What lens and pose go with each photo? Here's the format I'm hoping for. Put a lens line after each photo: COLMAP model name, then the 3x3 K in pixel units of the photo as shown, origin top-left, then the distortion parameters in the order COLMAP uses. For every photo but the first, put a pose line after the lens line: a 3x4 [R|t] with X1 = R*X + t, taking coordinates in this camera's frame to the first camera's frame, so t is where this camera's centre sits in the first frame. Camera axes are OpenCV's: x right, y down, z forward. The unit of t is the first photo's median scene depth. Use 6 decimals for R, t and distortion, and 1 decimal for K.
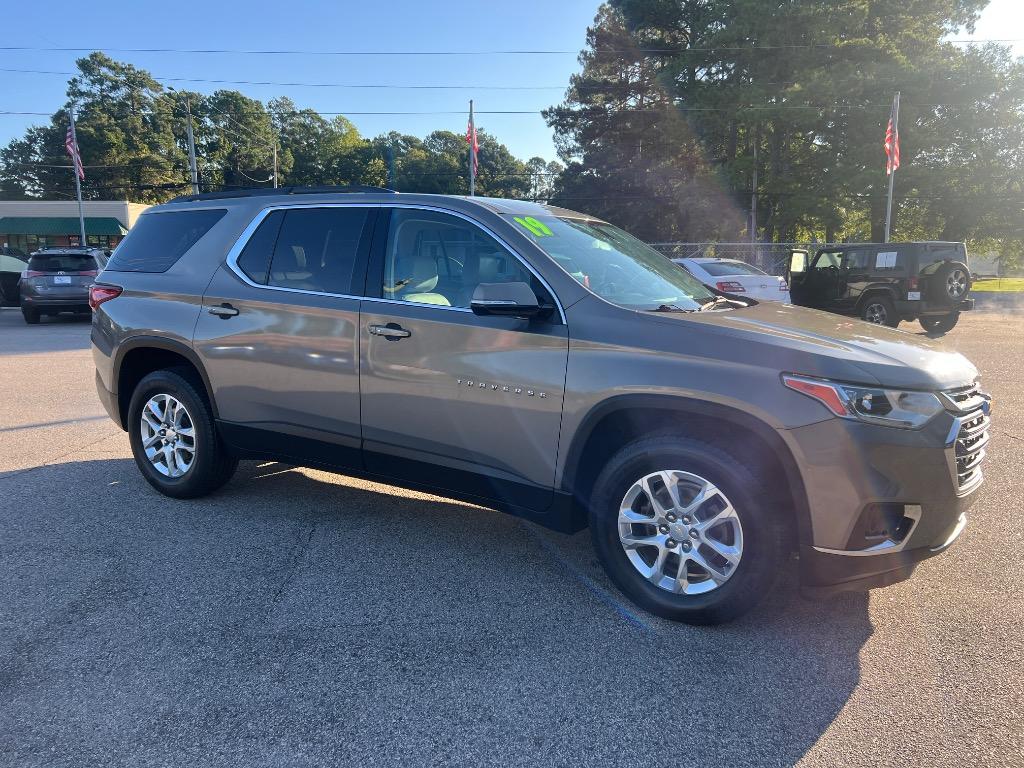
lens RADIAL K [[781.3, 0, 531.5], [0, 781.3, 389.3], [0, 0, 1]] dist [0.053426, -0.053603]
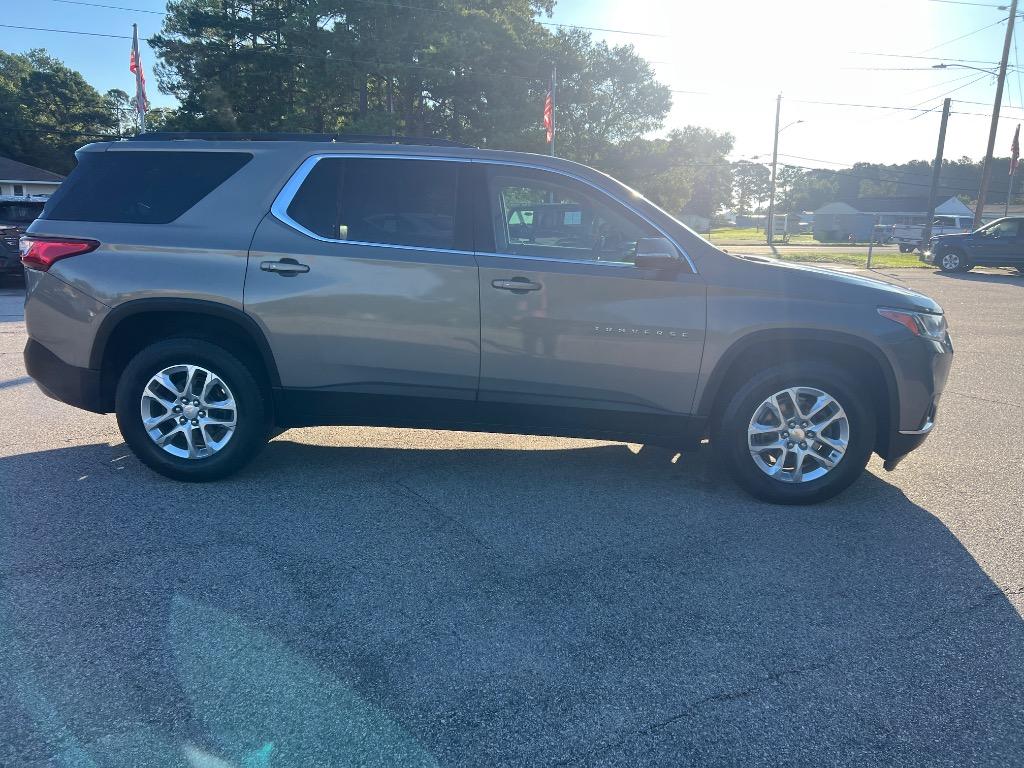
lens RADIAL K [[781.3, 0, 517.8], [0, 781.3, 378.0], [0, 0, 1]] dist [0.053426, -0.053603]
pose [[0.881188, -0.079759, 0.465990, -0.544292], [0.059031, 0.996515, 0.058937, -0.008693], [-0.469067, -0.024427, 0.882825, 0.058784]]
